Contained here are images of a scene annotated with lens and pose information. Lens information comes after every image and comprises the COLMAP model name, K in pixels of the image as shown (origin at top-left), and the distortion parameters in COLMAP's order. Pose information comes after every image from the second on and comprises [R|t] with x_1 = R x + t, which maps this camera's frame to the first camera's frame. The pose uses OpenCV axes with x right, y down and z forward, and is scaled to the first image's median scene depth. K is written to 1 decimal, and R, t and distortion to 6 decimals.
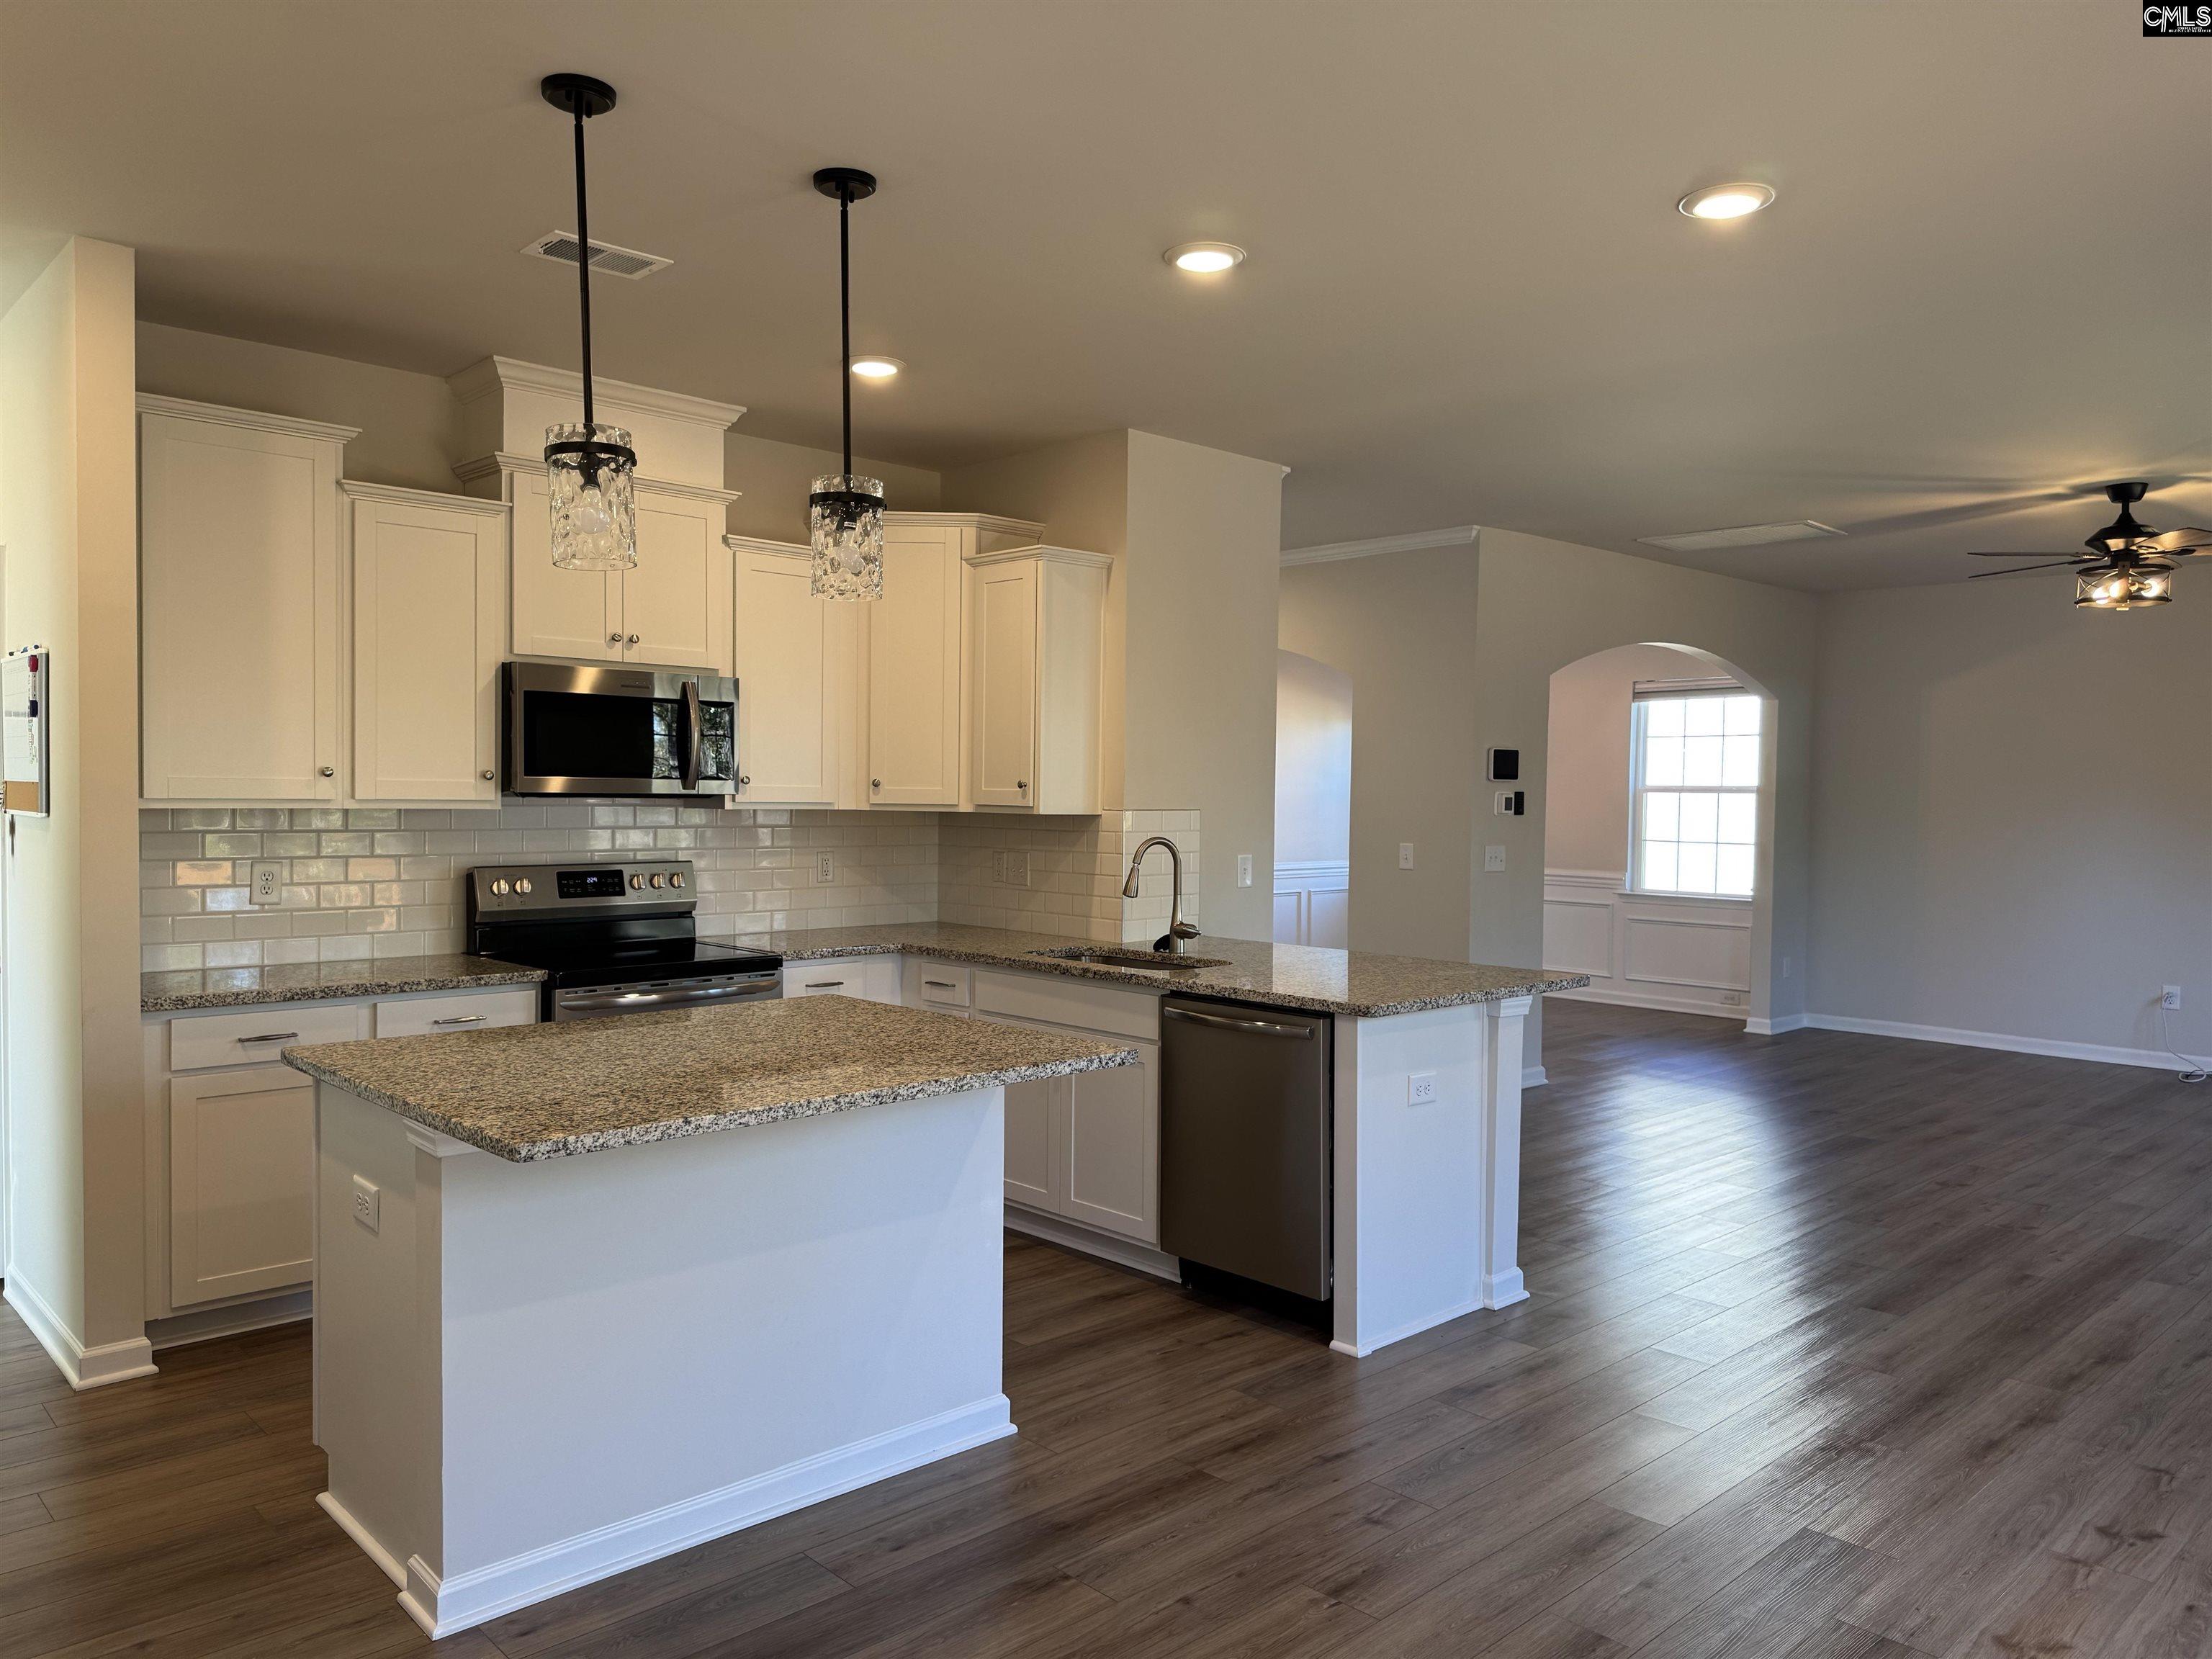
lens RADIAL K [[1564.4, 0, 1120.6], [0, 1564.4, 818.5], [0, 0, 1]] dist [0.030617, -0.036783]
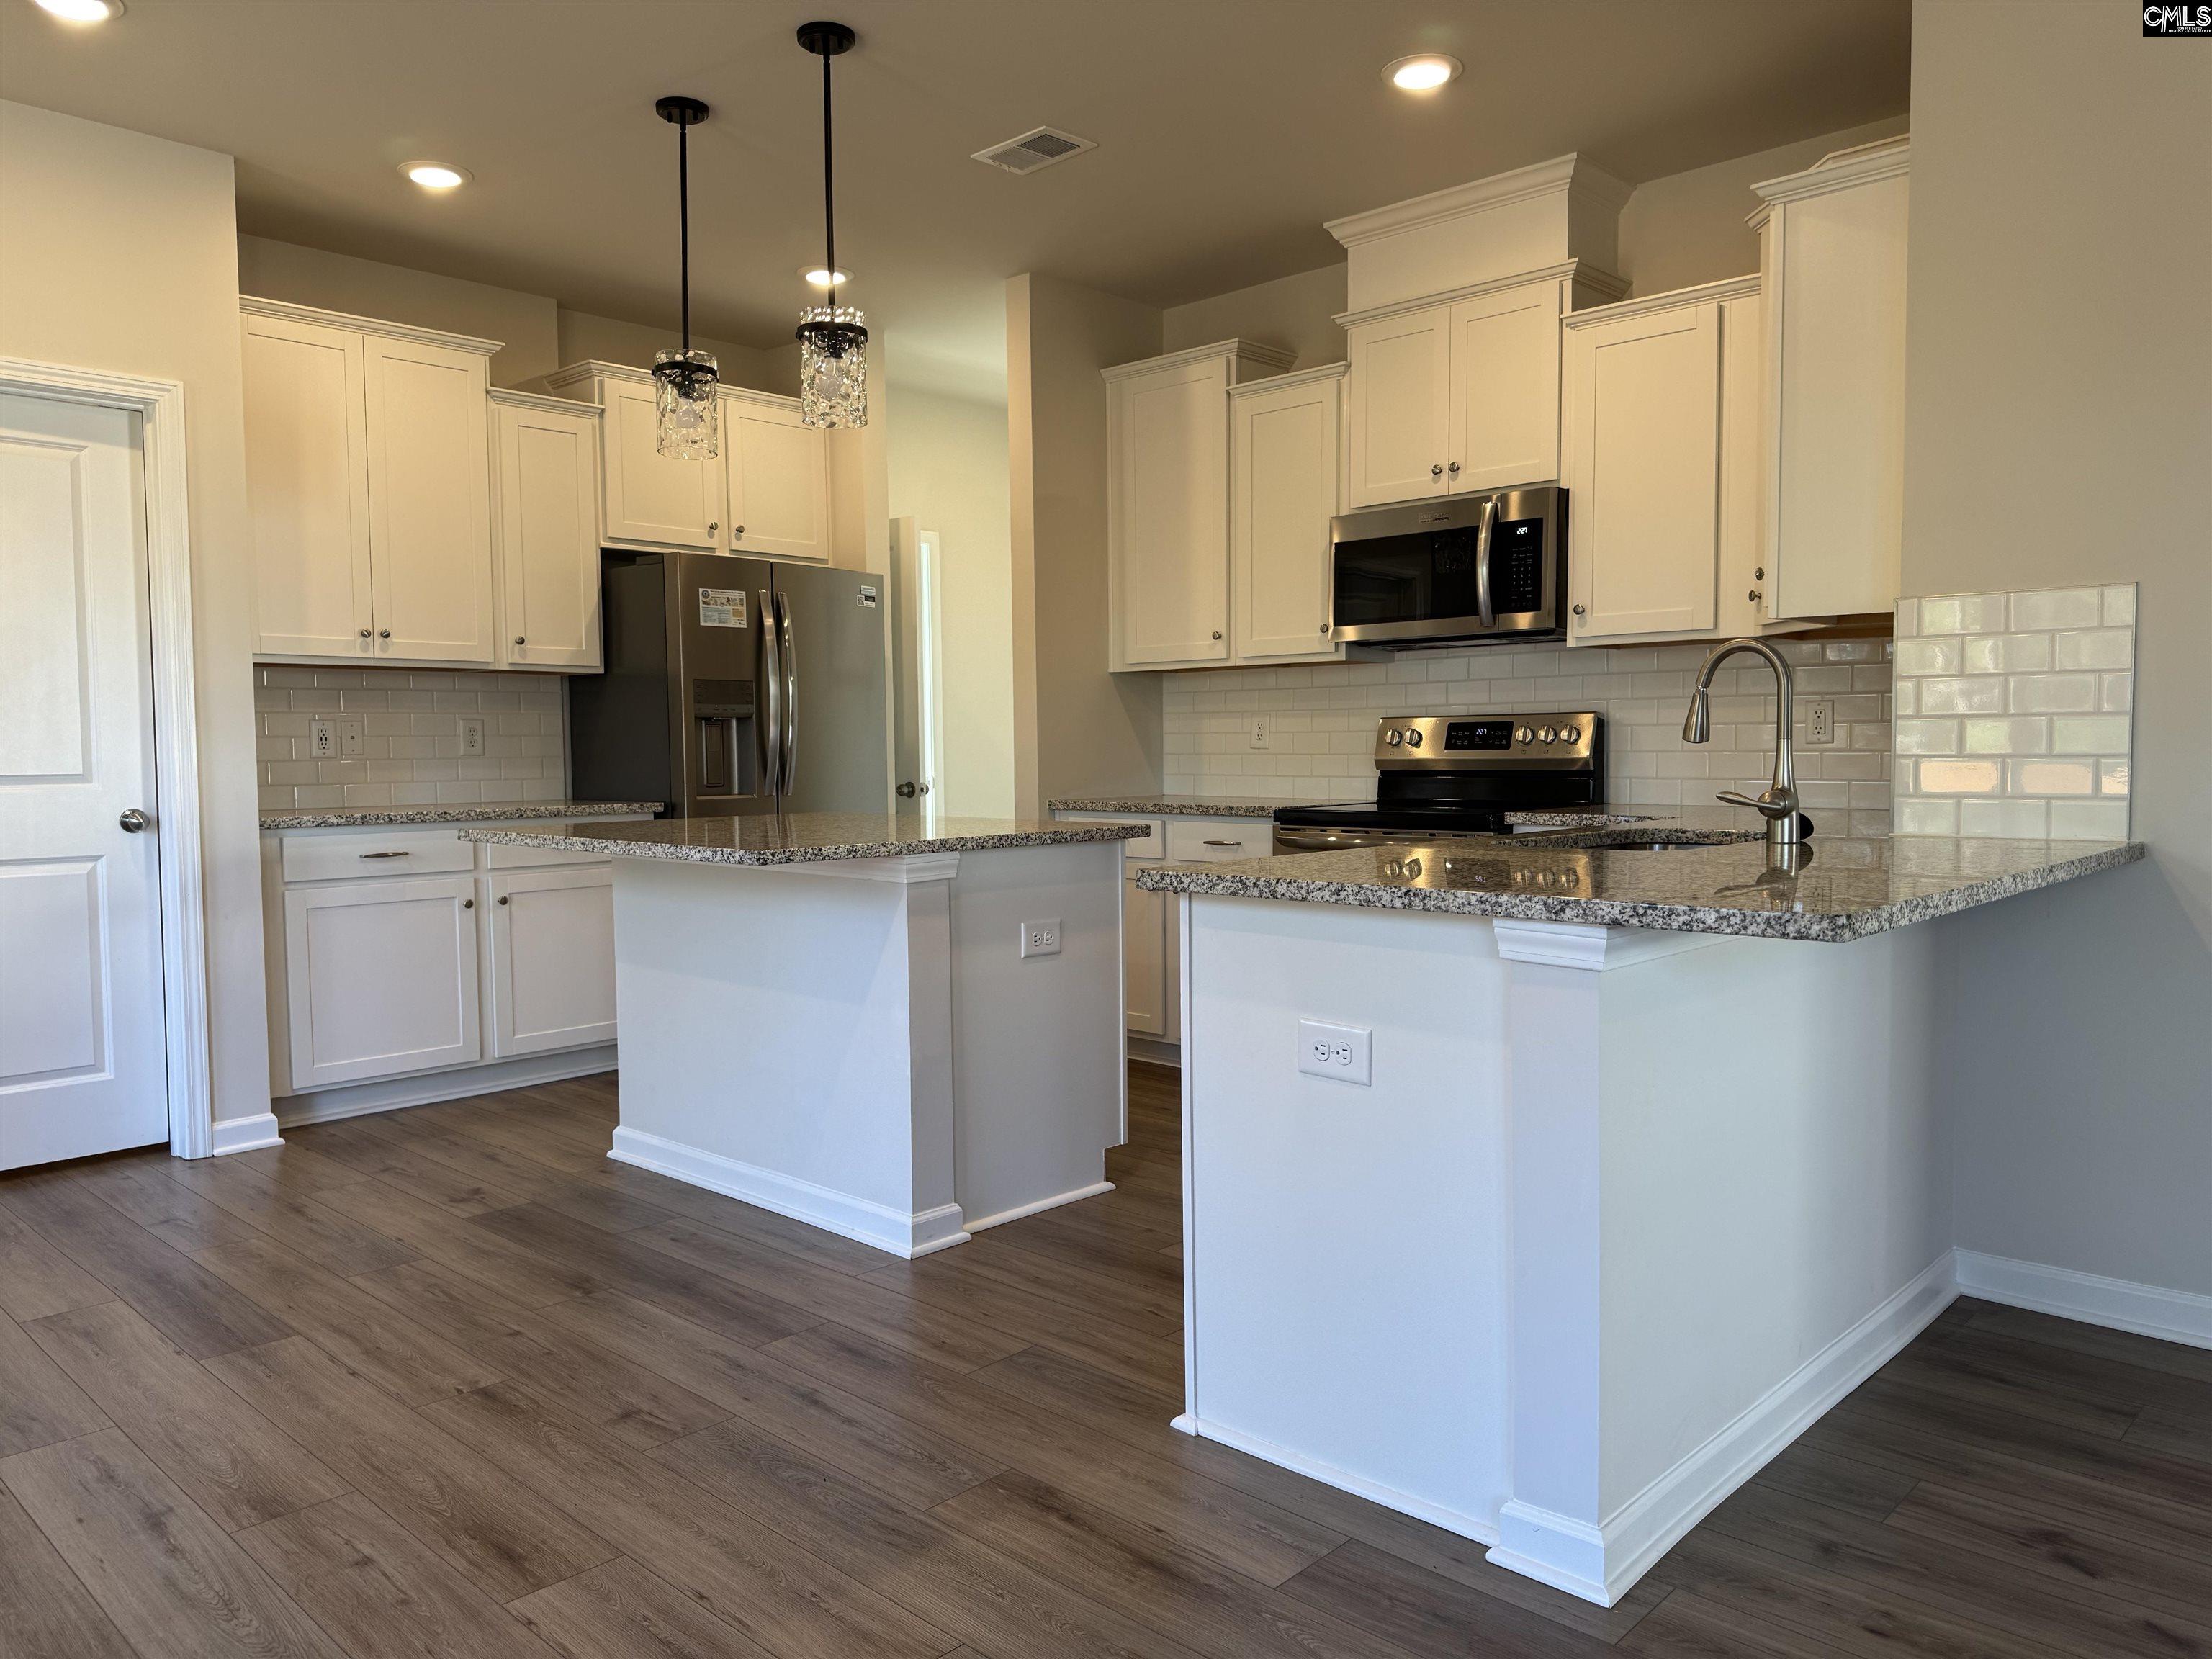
lens RADIAL K [[1564.4, 0, 1115.2], [0, 1564.4, 844.7], [0, 0, 1]] dist [0.030617, -0.036783]
pose [[0.046678, 0.053081, -0.997499, 0.731321], [-0.006779, 0.998581, 0.052821, 0.071957], [0.998887, 0.004297, 0.046971, 0.897674]]
